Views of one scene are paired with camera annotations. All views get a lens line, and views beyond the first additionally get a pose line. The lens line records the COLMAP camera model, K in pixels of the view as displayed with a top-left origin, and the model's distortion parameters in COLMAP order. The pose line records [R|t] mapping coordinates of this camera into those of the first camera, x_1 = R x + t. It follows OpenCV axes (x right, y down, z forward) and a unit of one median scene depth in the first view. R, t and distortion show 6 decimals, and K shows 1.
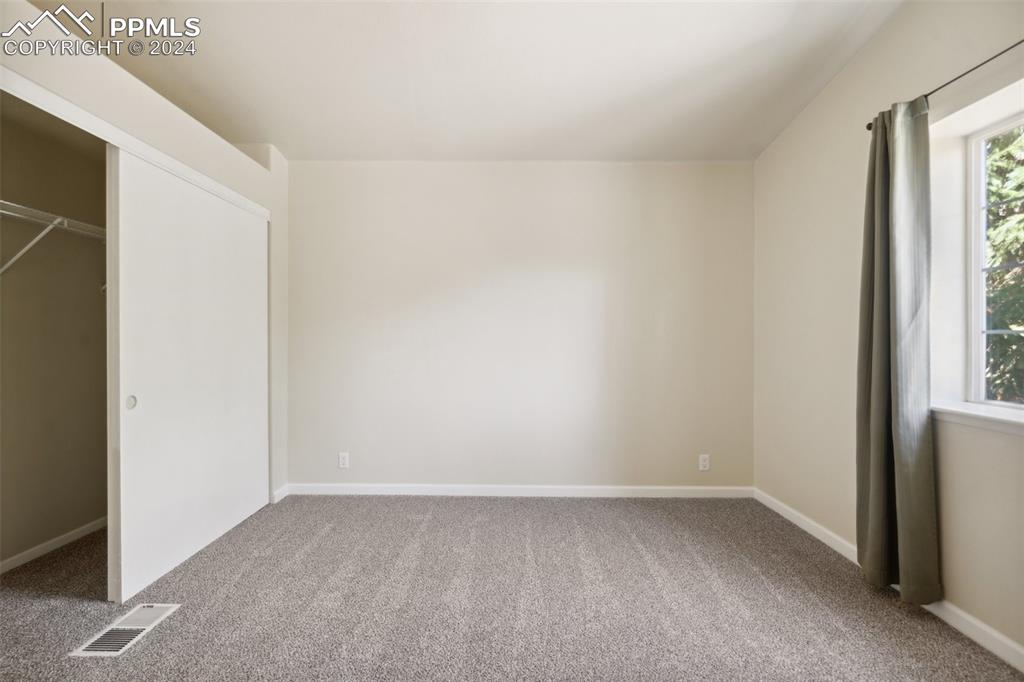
lens RADIAL K [[472.3, 0, 507.1], [0, 472.3, 341.0], [0, 0, 1]] dist [-0.002630, 0.001322]
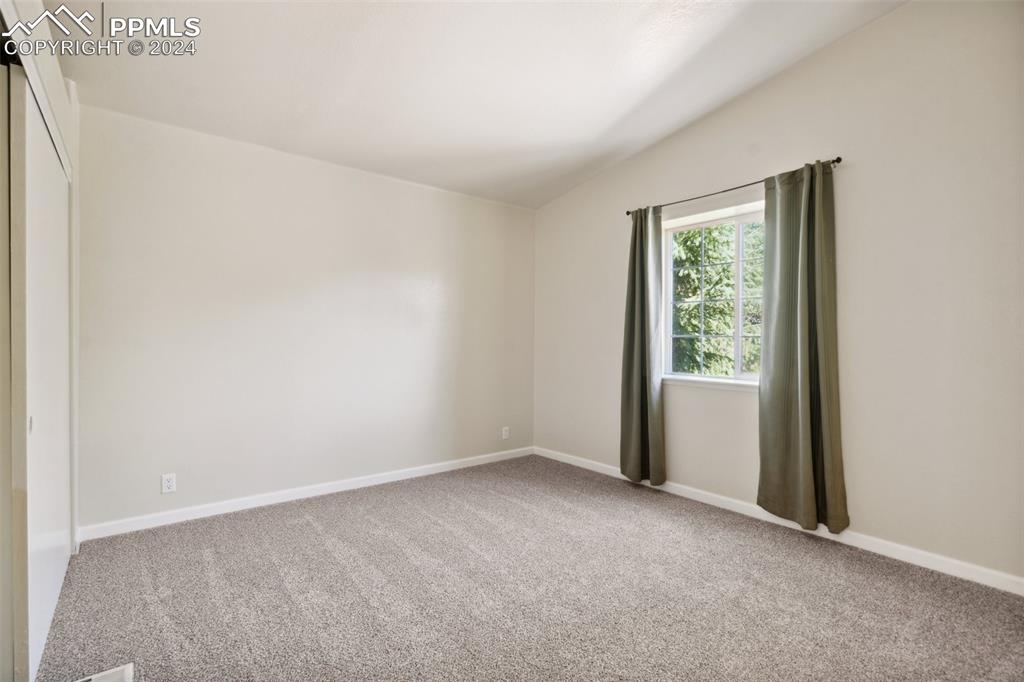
lens RADIAL K [[472.3, 0, 507.1], [0, 472.3, 341.0], [0, 0, 1]] dist [-0.002630, 0.001322]
pose [[0.776786, -0.000295, 0.629765, -0.600196], [-0.000815, 0.999999, 0.001473, -0.000464], [-0.629764, -0.001657, 0.776785, -0.036021]]
